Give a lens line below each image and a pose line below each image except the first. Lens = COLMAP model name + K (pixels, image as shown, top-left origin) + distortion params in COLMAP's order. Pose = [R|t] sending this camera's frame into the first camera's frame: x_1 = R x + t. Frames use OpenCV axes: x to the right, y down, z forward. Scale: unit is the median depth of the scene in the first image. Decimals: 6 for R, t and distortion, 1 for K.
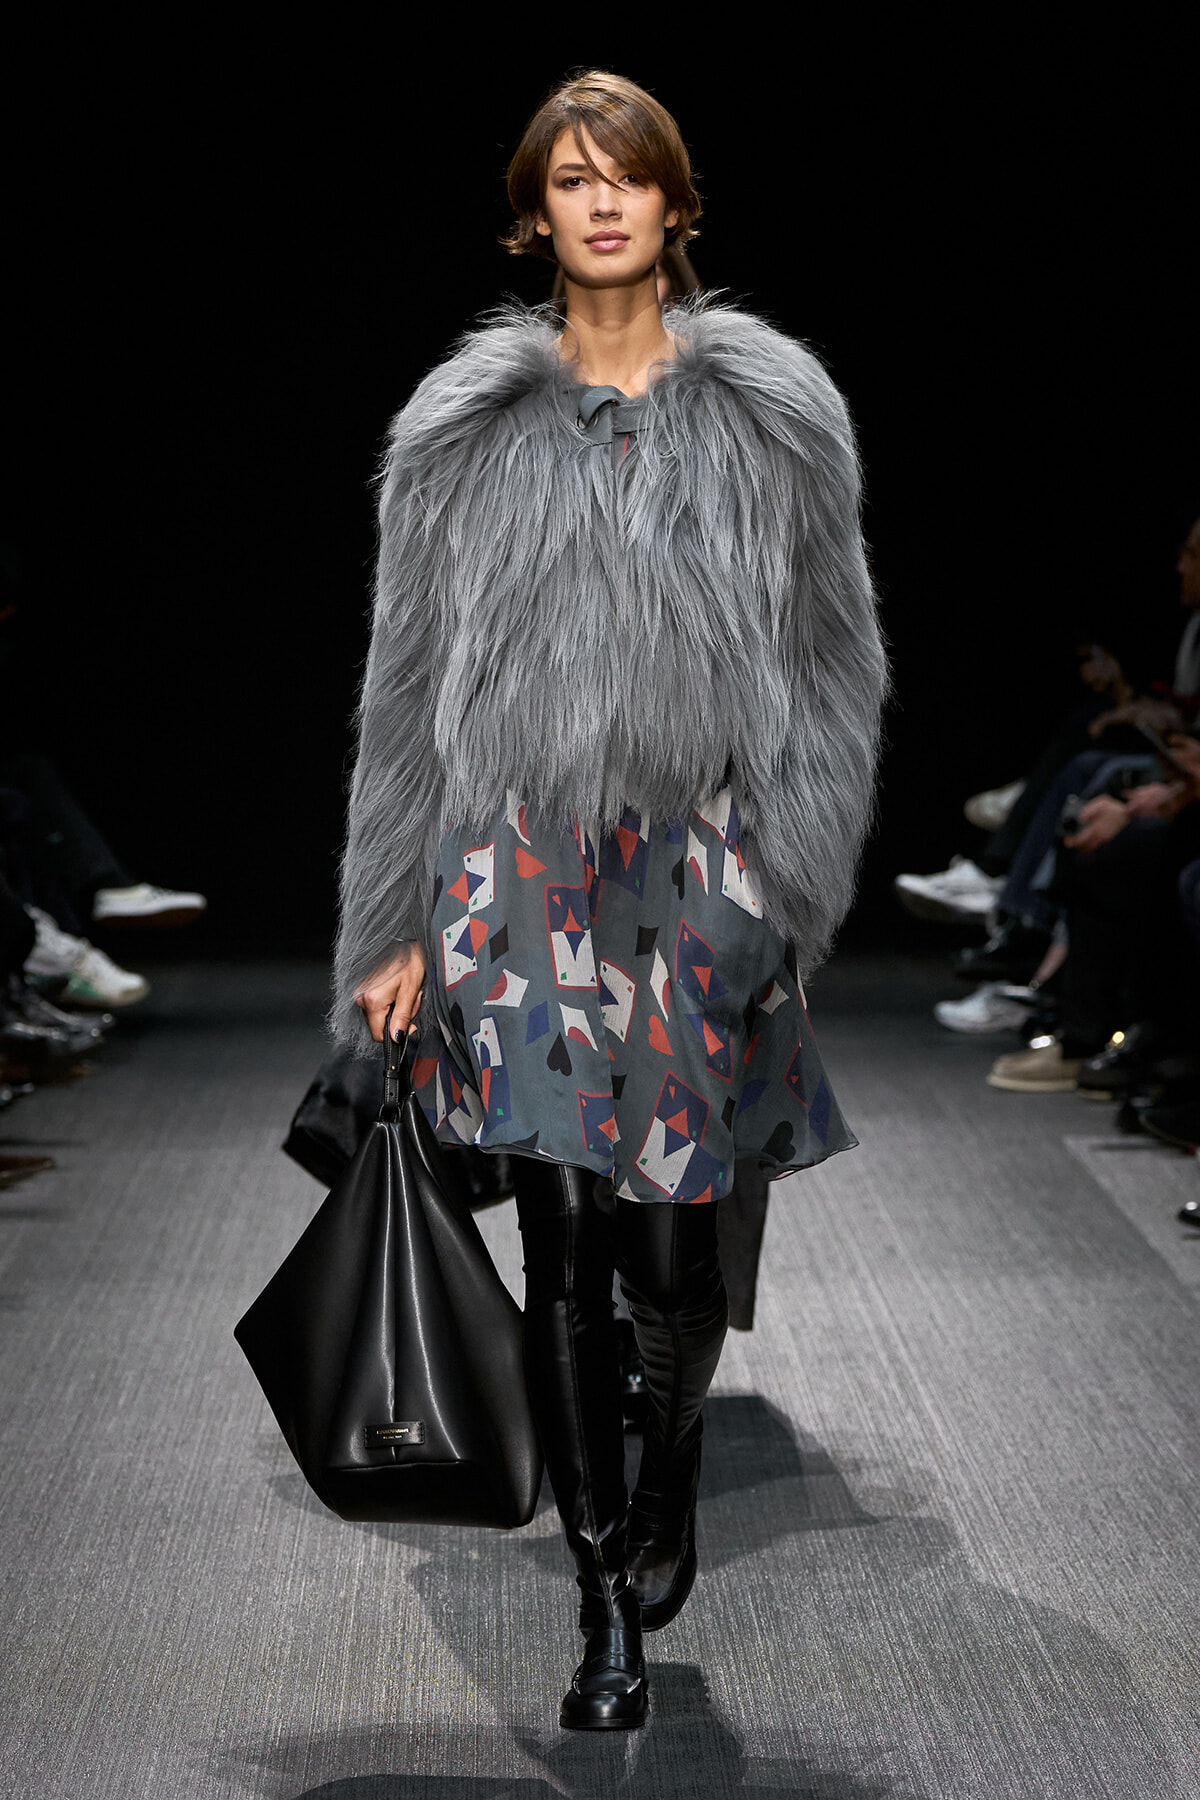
lens RADIAL K [[748.9, 0, 697.0], [0, 748.9, 759.2], [0, 0, 1]] dist [0.000487, 0.000030]
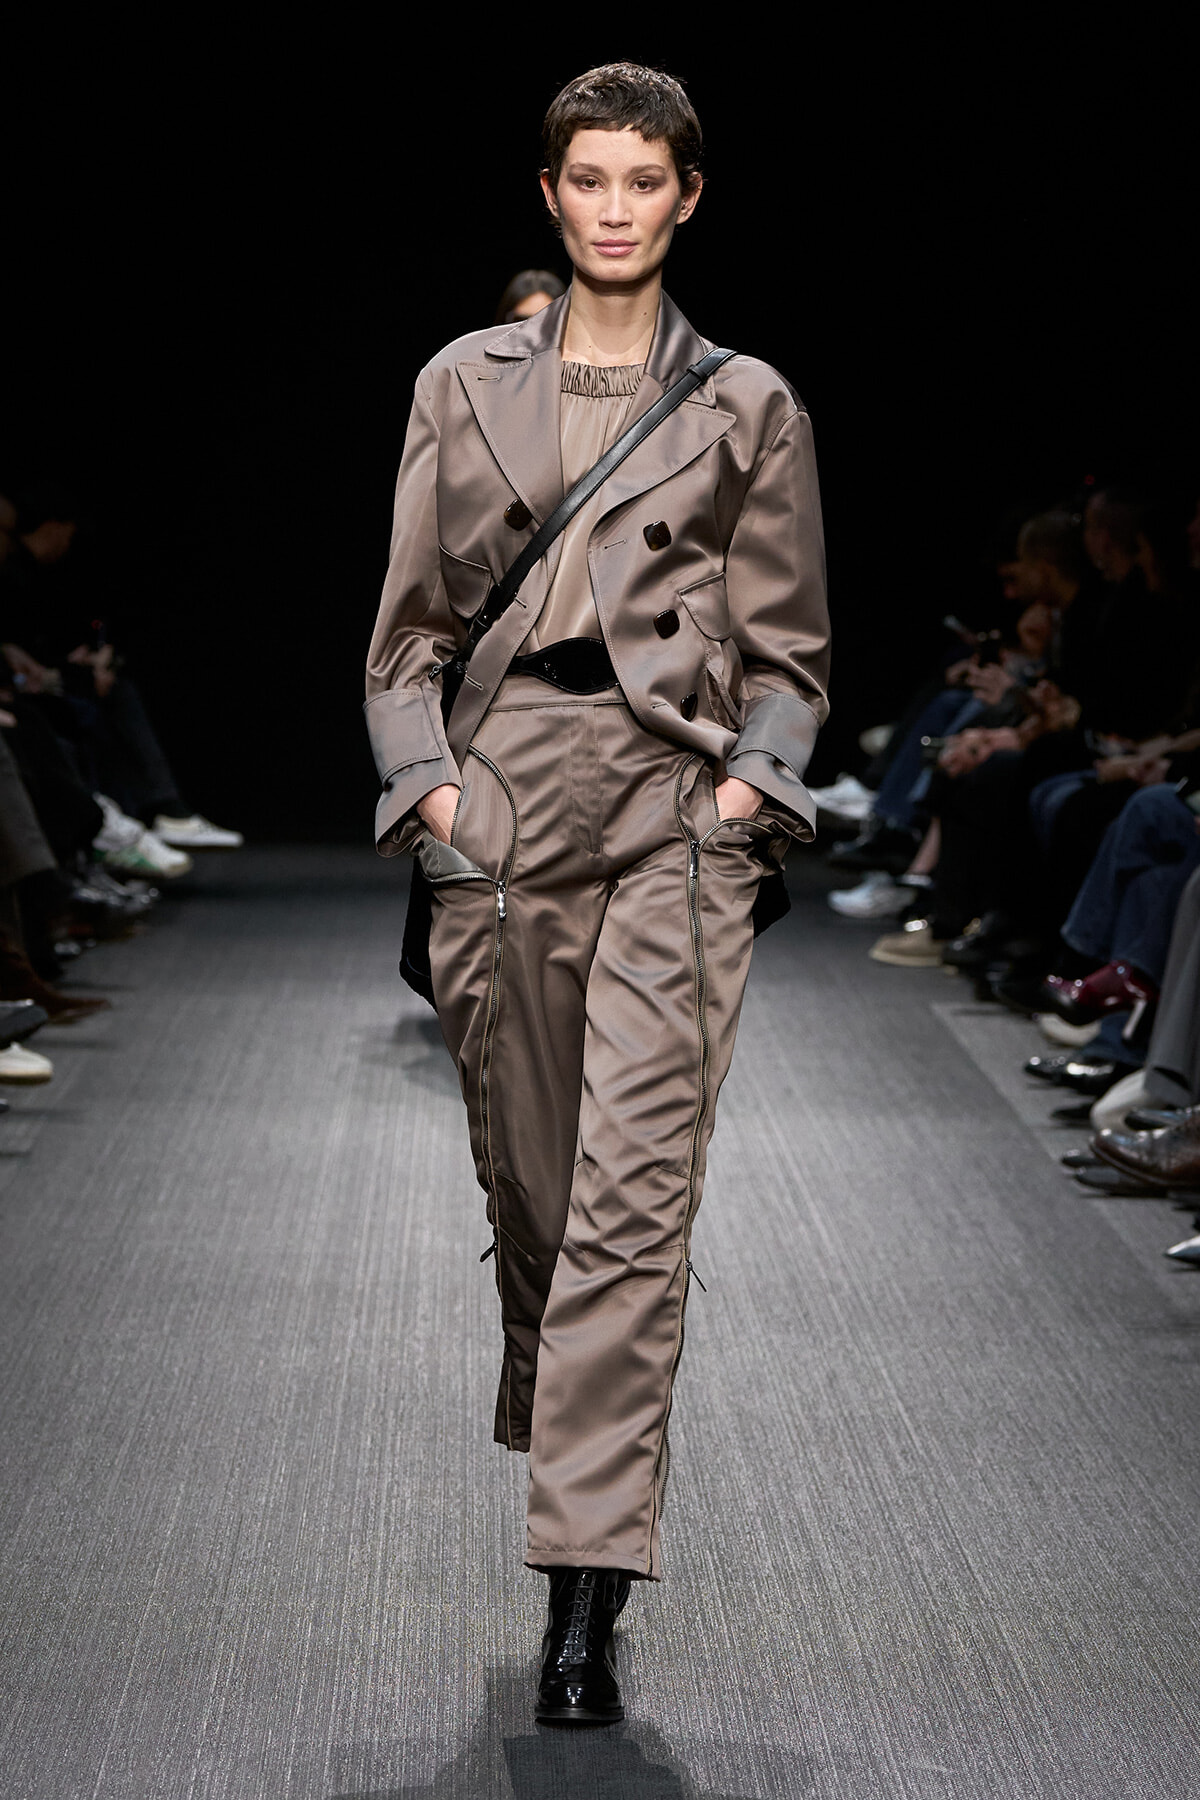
lens RADIAL K [[838.4, 0, 631.3], [0, 838.4, 750.0], [0, 0, 1]] dist [0.001960, 0.000019]
pose [[0.999485, 0.025106, -0.019975, 0.012878], [-0.023158, 0.995453, 0.092400, -0.022594], [0.022204, -0.091890, 0.995522, -0.303966]]
